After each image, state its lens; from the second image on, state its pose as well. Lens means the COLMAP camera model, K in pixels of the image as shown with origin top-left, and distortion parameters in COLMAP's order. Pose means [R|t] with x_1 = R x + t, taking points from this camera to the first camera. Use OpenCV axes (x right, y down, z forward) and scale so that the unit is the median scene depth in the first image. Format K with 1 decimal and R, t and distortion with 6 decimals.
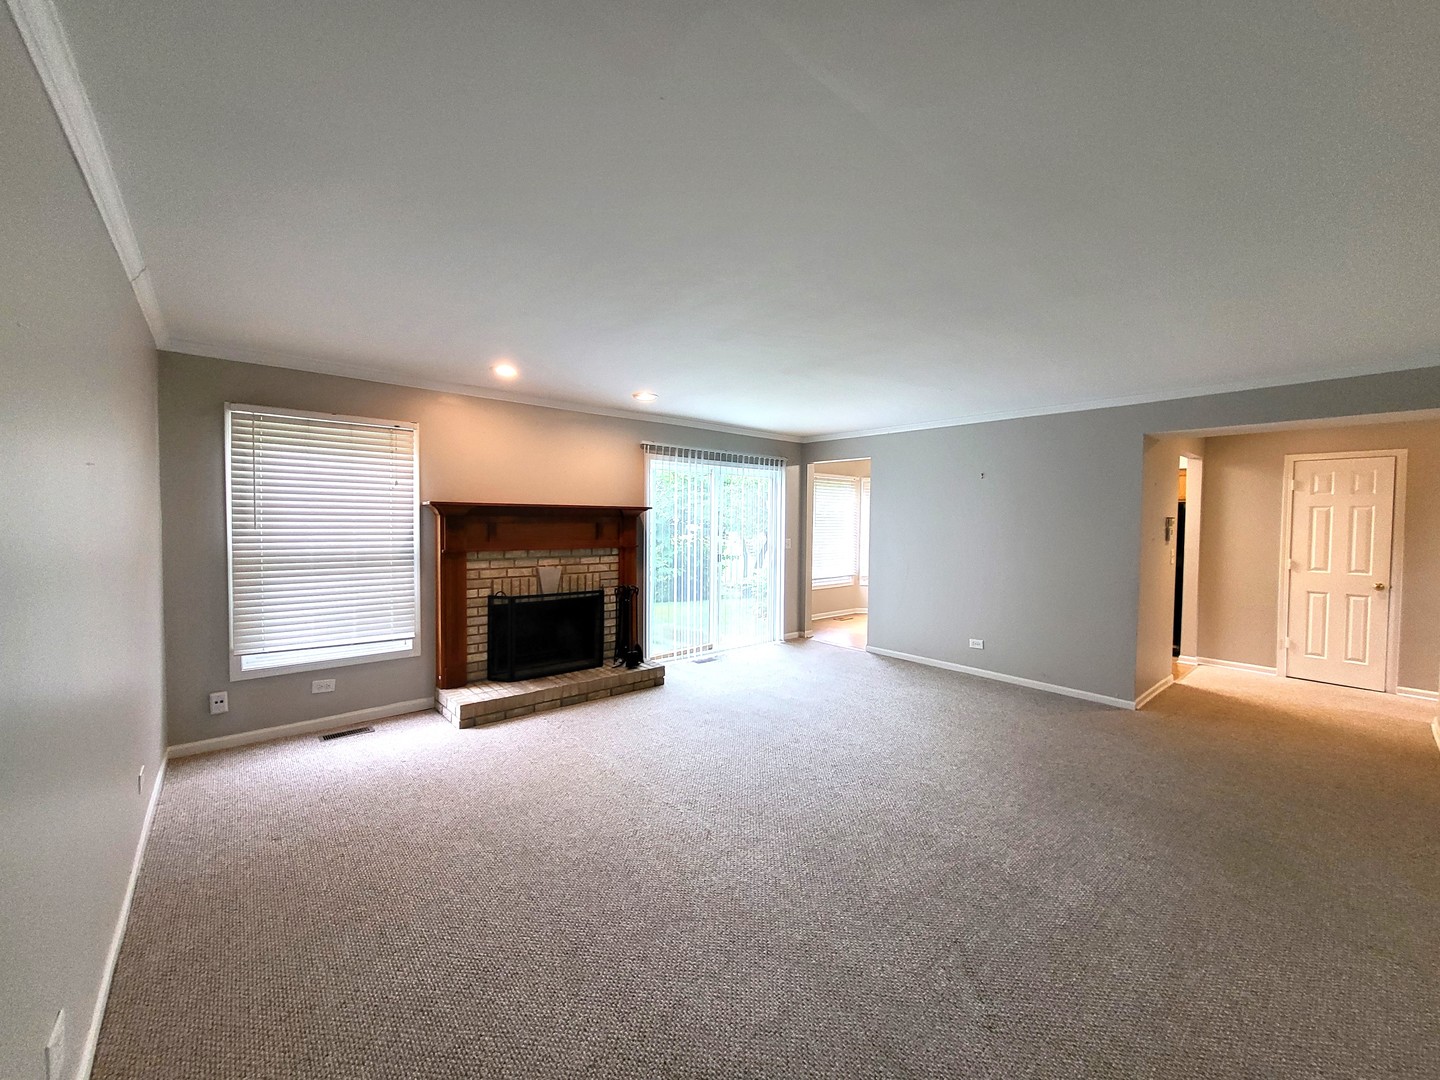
lens RADIAL K [[570.1, 0, 726.2], [0, 570.1, 534.2], [0, 0, 1]] dist [0.002403, 0.000441]
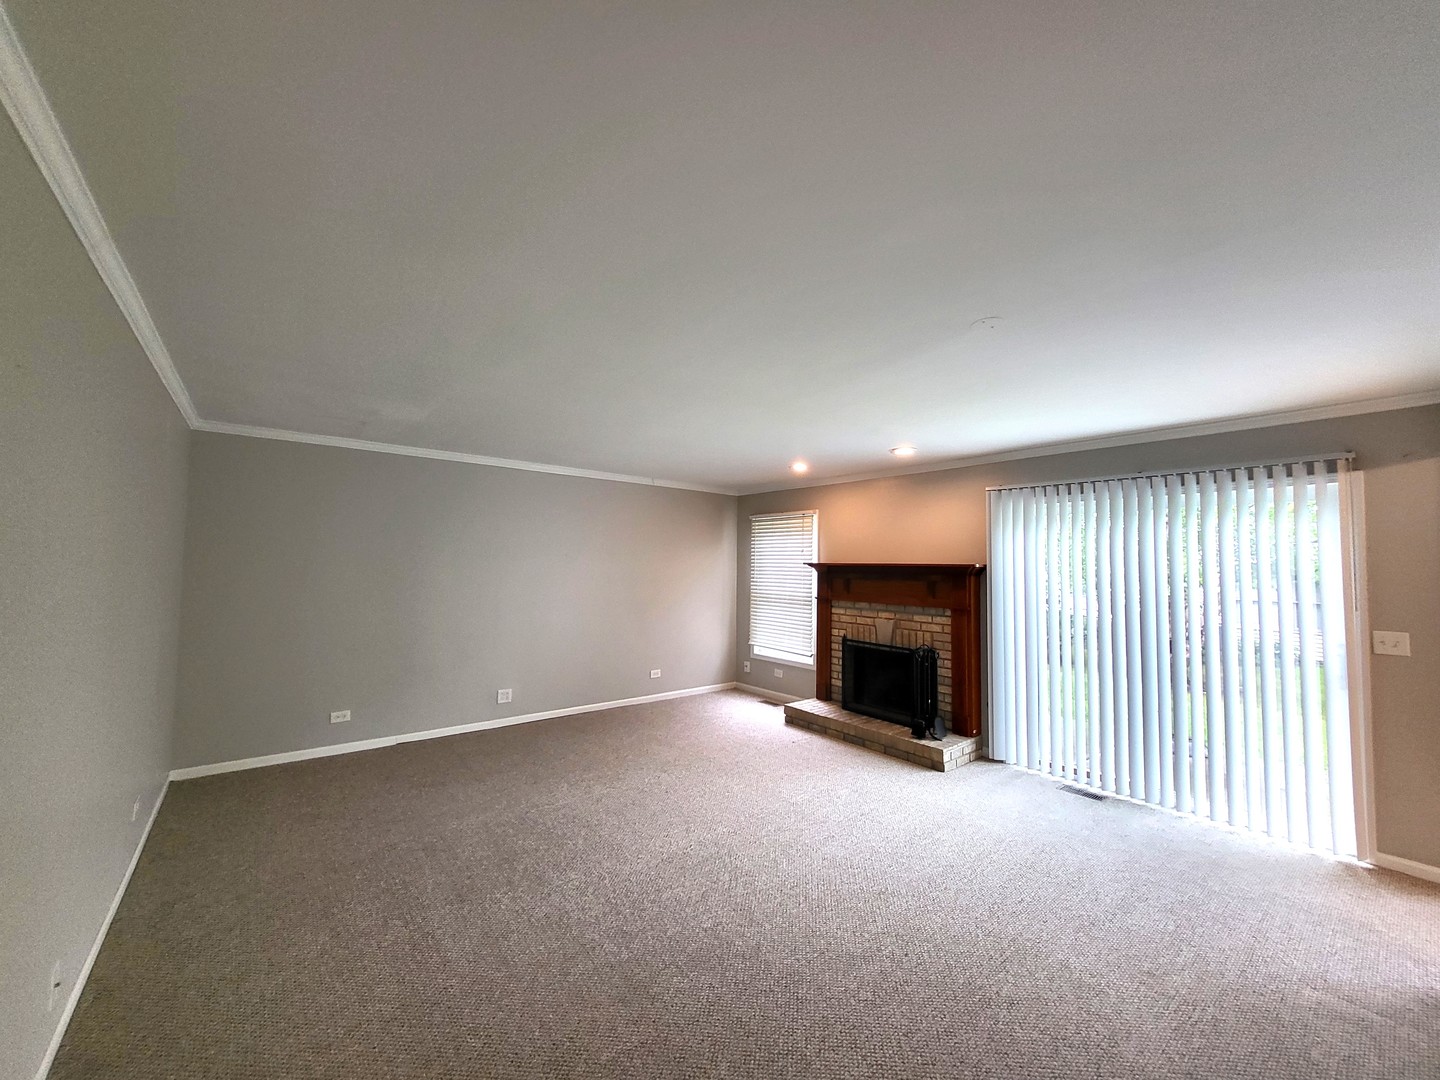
lens RADIAL K [[570.1, 0, 744.2], [0, 570.1, 542.0], [0, 0, 1]] dist [0.002403, 0.000441]
pose [[-0.016450, -0.054045, -0.998403, 0.855025], [-0.046005, 0.997521, -0.053239, -0.022681], [0.998806, 0.045055, -0.018895, 0.786950]]
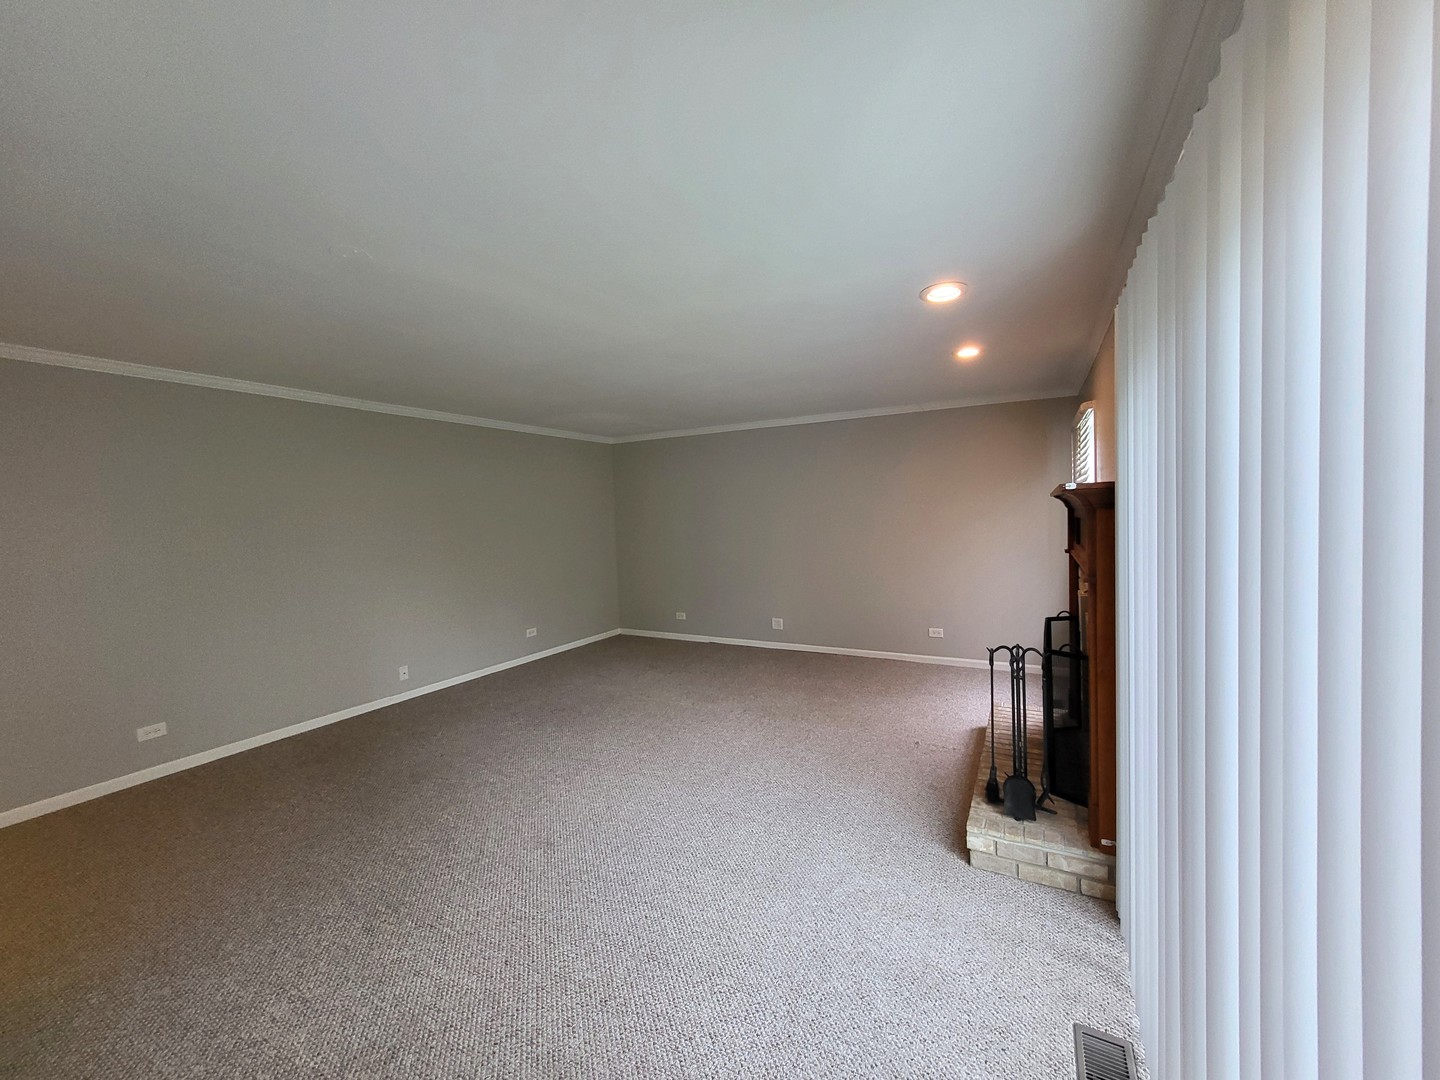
lens RADIAL K [[570.1, 0, 724.6], [0, 570.1, 537.3], [0, 0, 1]] dist [0.002403, 0.000441]
pose [[-0.940541, 0.027945, -0.338528, 0.256632], [0.007422, 0.998063, 0.061768, -0.041189], [0.339599, 0.055583, -0.938927, 1.524671]]
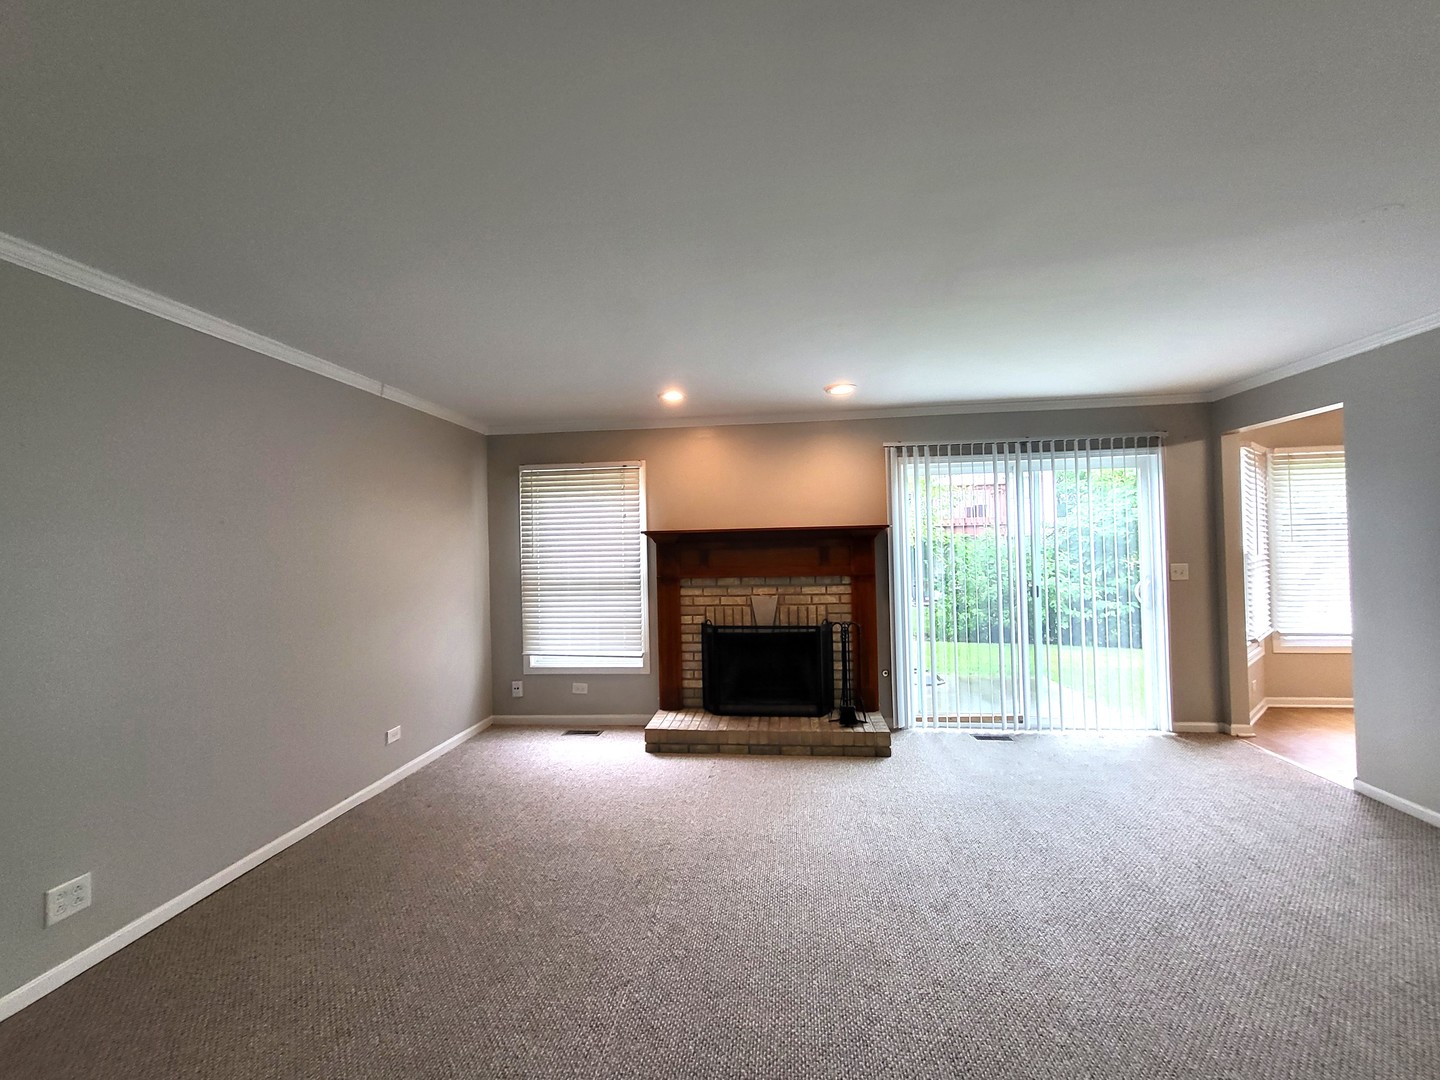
lens RADIAL K [[570.1, 0, 733.4], [0, 570.1, 540.2], [0, 0, 1]] dist [0.002403, 0.000441]
pose [[0.678466, -0.033651, -0.733861, 0.352627], [0.010040, 0.999282, -0.036539, 0.000457], [0.734563, 0.017422, 0.678317, 0.360097]]
